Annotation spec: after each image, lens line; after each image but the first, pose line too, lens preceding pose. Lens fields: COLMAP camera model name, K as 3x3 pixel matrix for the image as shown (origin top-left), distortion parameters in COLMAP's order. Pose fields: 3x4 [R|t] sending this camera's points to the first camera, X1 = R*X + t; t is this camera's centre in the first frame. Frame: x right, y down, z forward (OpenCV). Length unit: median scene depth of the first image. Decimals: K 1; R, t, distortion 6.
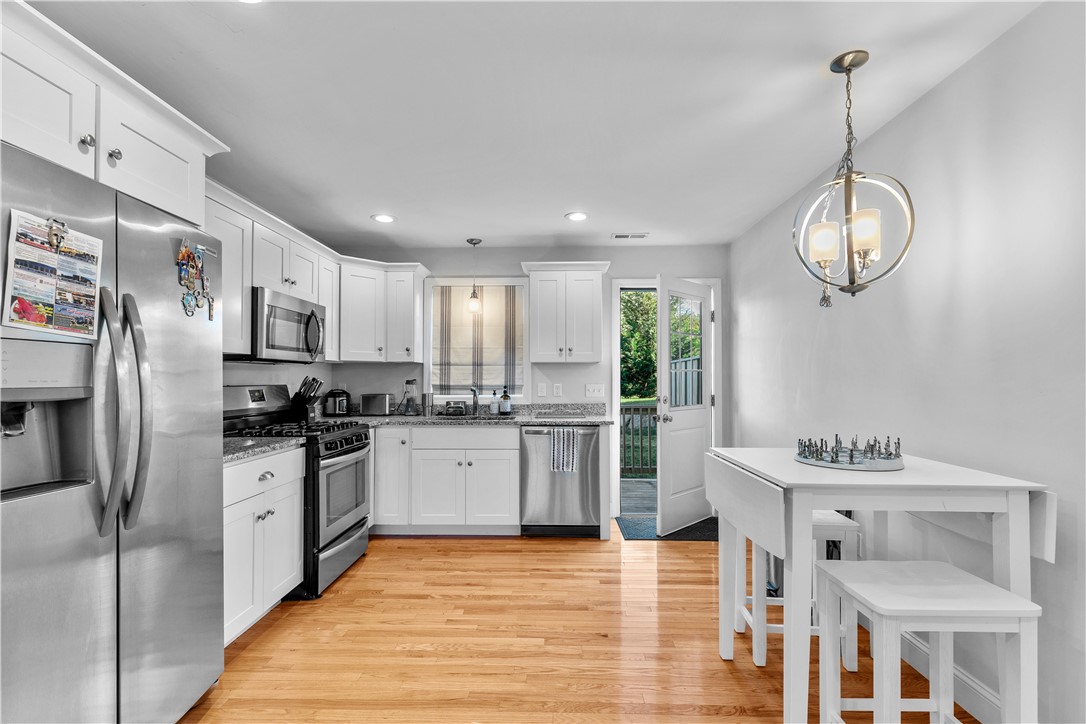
lens RADIAL K [[493.0, 0, 546.4], [0, 493.0, 370.6], [0, 0, 1]] dist [0.004791, 0.000381]
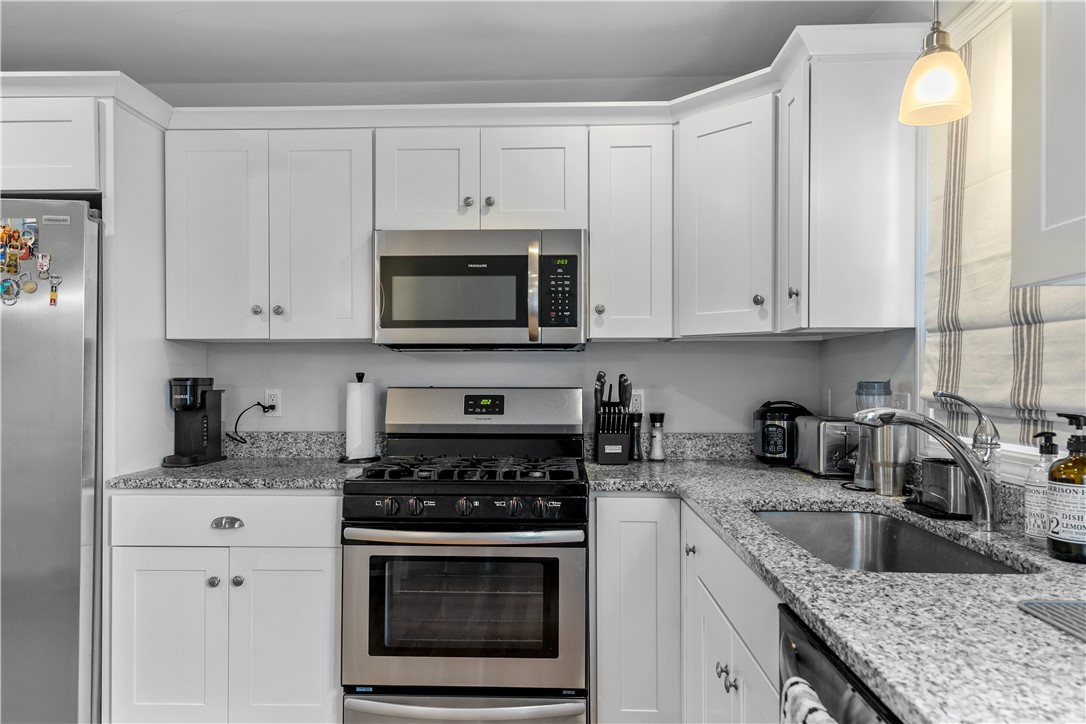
lens RADIAL K [[734.0, 0, 534.3], [0, 734.0, 376.6], [0, 0, 1]] dist [0.025827, -0.015171]
pose [[-0.020251, 0.003679, -0.999788, 0.269932], [0.016265, 0.999862, 0.003350, 0.012529], [0.999663, -0.016194, -0.020308, 0.931526]]
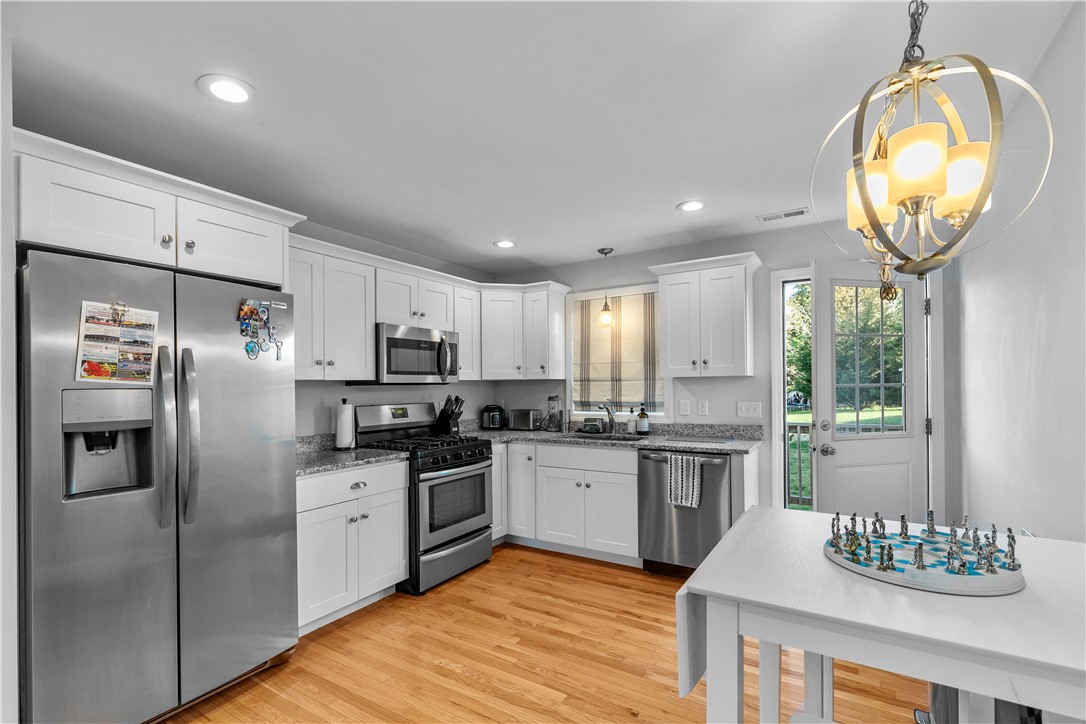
lens RADIAL K [[493.0, 0, 543.7], [0, 493.0, 382.1], [0, 0, 1]] dist [0.004791, 0.000381]
pose [[0.859315, -0.012544, -0.511294, 0.272837], [0.019445, 0.999778, 0.008151, -0.022546], [0.511078, -0.016947, 0.859368, 0.138326]]
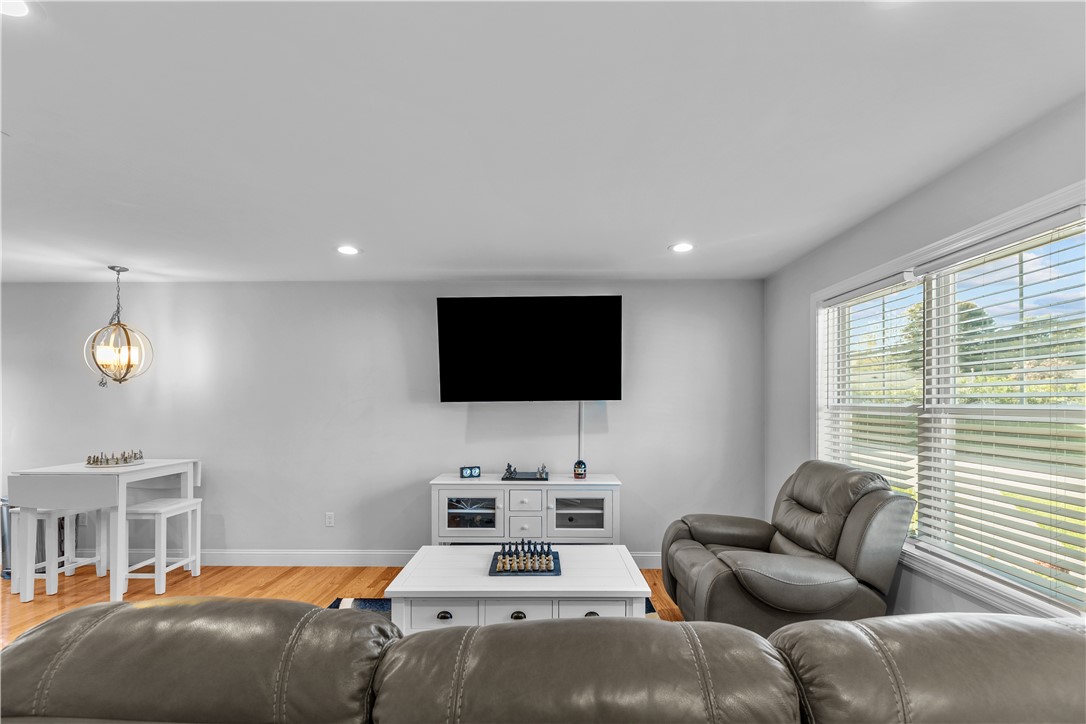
lens RADIAL K [[493.0, 0, 537.6], [0, 493.0, 400.8], [0, 0, 1]] dist [0.004791, 0.000381]
pose [[0.002604, 0.004488, 0.999987, -0.739206], [-0.016542, 0.999853, -0.004444, -0.050331], [-0.999860, -0.016530, 0.002678, -0.383237]]
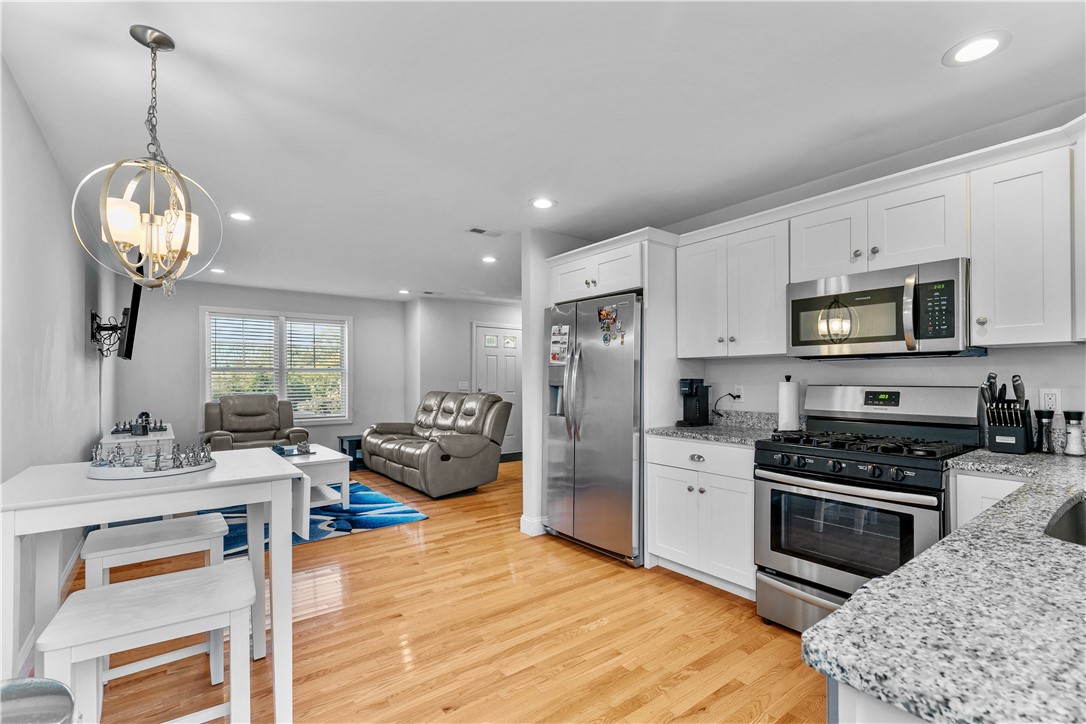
lens RADIAL K [[493.0, 0, 540.2], [0, 493.0, 375.4], [0, 0, 1]] dist [0.004791, 0.000381]
pose [[-0.784140, -0.000018, -0.620584, 0.316601], [0.013993, 0.999745, -0.017710, 0.016657], [0.620426, -0.022571, -0.783940, 1.113800]]
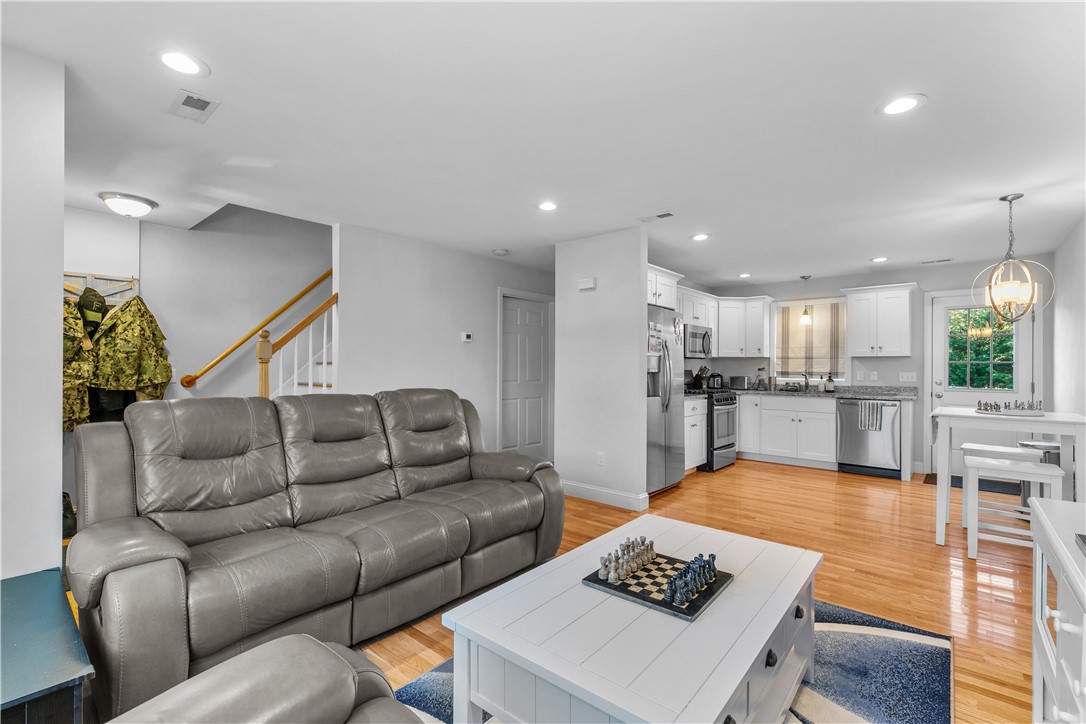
lens RADIAL K [[493.0, 0, 538.0], [0, 493.0, 362.5], [0, 0, 1]] dist [0.004791, 0.000381]
pose [[0.765853, -0.000354, -0.643015, 0.231733], [0.003760, 0.999985, 0.003926, -0.009464], [0.643004, -0.005425, 0.765843, -0.802451]]
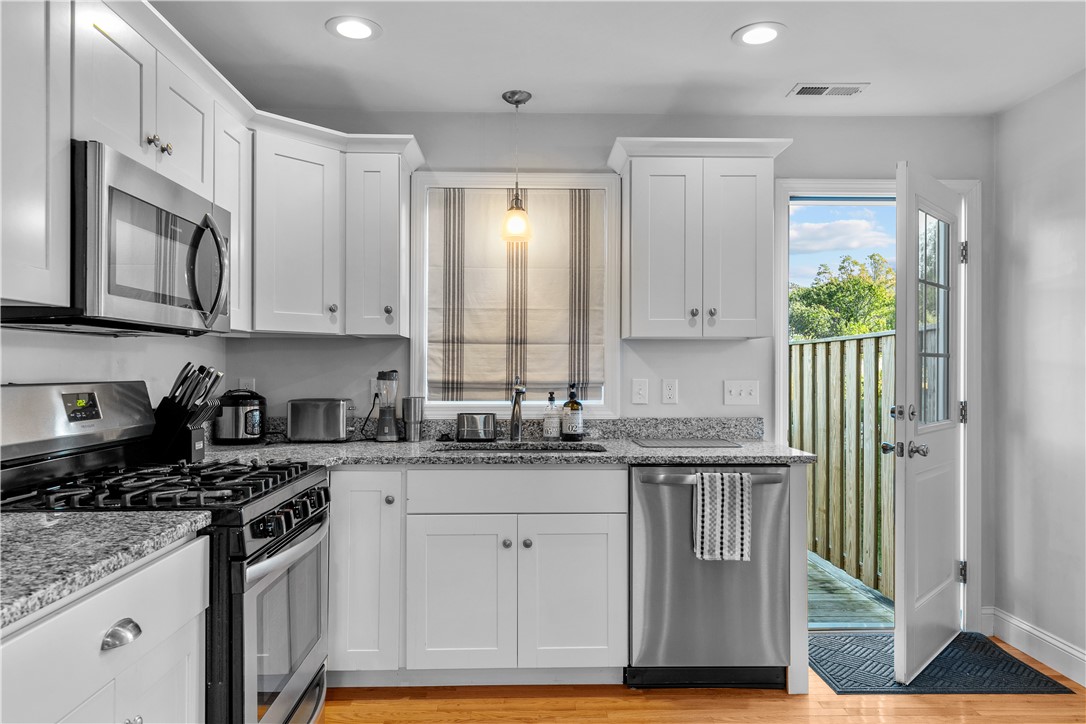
lens RADIAL K [[734.0, 0, 542.8], [0, 734.0, 366.4], [0, 0, 1]] dist [0.025827, -0.015171]
pose [[0.998720, 0.004056, 0.050419, -0.182828], [-0.004714, 0.999905, 0.012957, 0.004331], [-0.050362, -0.013178, 0.998644, 0.282933]]
